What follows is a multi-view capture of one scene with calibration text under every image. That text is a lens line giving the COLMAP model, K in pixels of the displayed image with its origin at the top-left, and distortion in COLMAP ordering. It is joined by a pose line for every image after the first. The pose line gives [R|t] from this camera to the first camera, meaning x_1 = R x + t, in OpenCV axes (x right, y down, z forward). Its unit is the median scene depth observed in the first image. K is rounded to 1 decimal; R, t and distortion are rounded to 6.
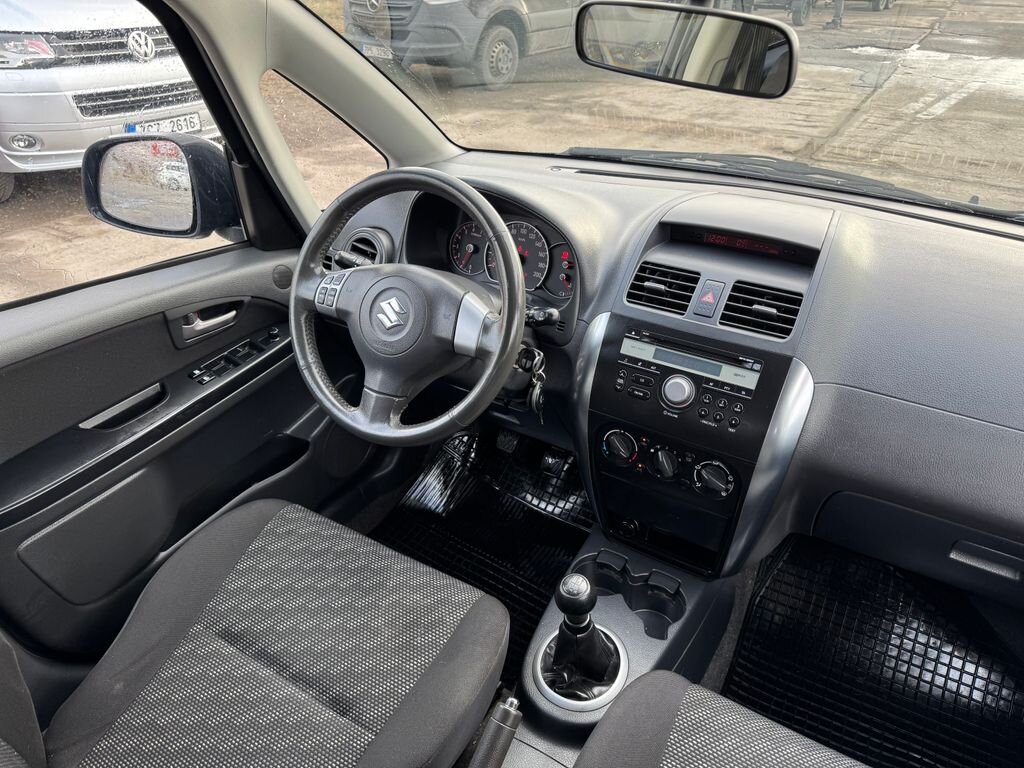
lens RADIAL K [[724.8, 0, 507.1], [0, 724.8, 381.3], [0, 0, 1]] dist [0.090777, -0.102663]
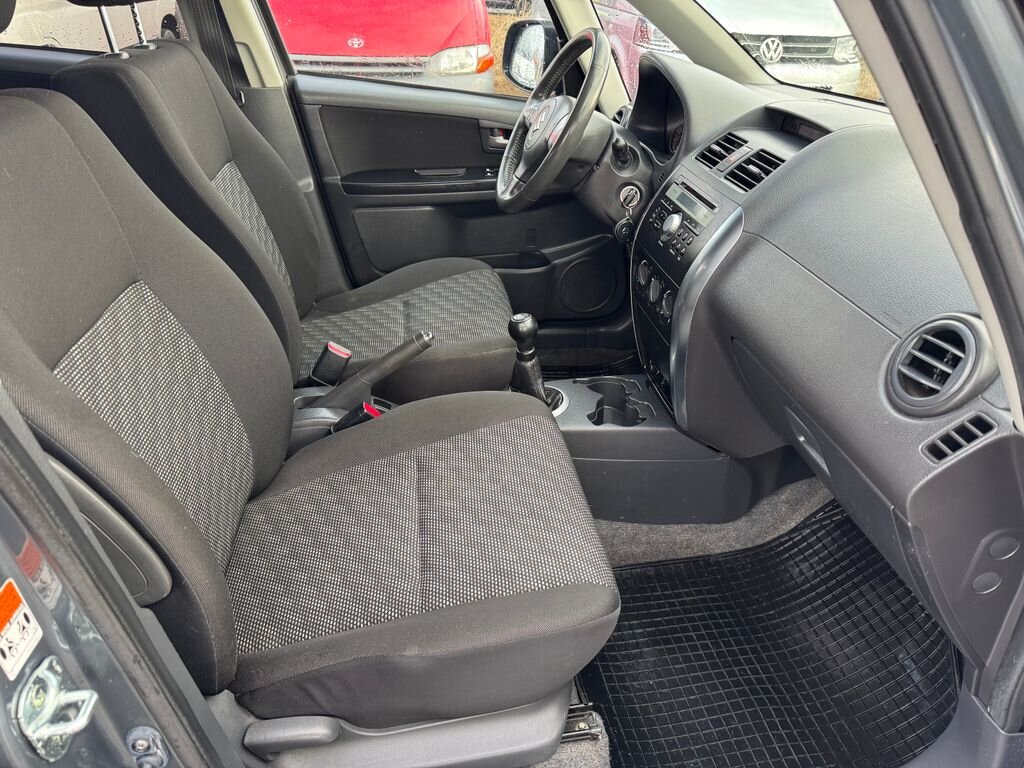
lens RADIAL K [[709.9, 0, 508.0], [0, 709.9, 389.6], [0, 0, 1]] dist [0.008995, 0.004792]
pose [[0.631336, 0.407419, -0.659867, 0.902965], [-0.428963, 0.892324, 0.140528, 0.198068], [0.646069, 0.194338, 0.738124, 0.009054]]
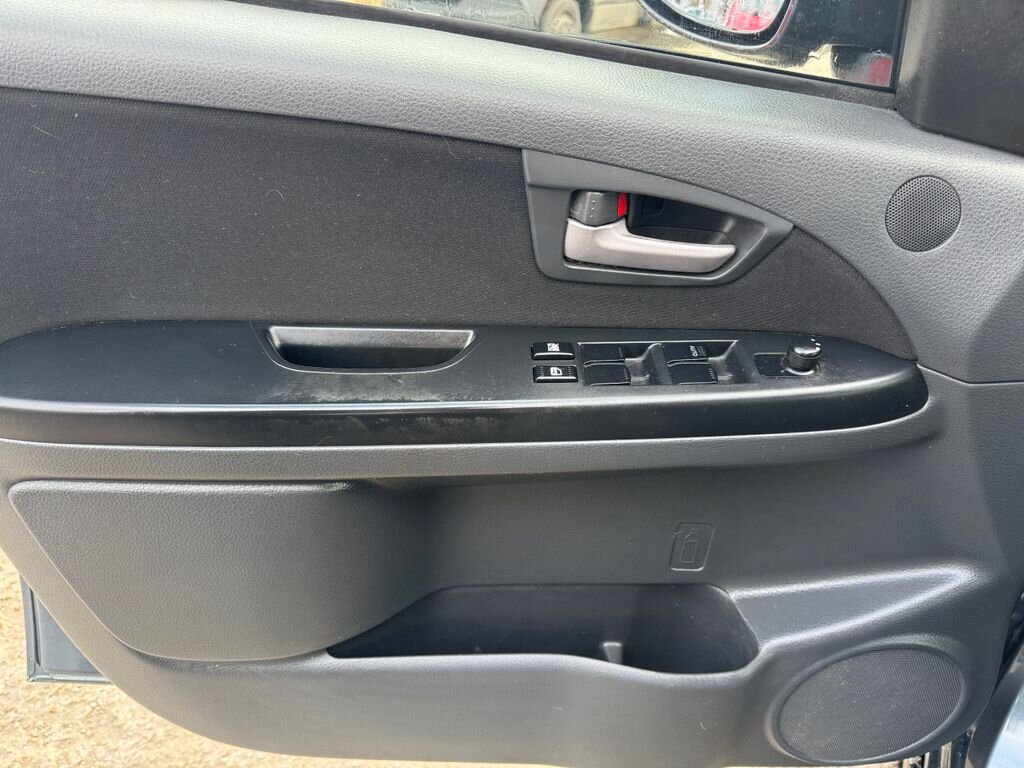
lens RADIAL K [[725.1, 0, 505.9], [0, 725.1, 390.8], [0, 0, 1]] dist [0.017894, -0.019884]
pose [[0.521569, 0.448861, -0.725596, -0.170727], [-0.470951, 0.860598, 0.193848, -0.063657], [0.711457, 0.240615, 0.660253, 0.845977]]
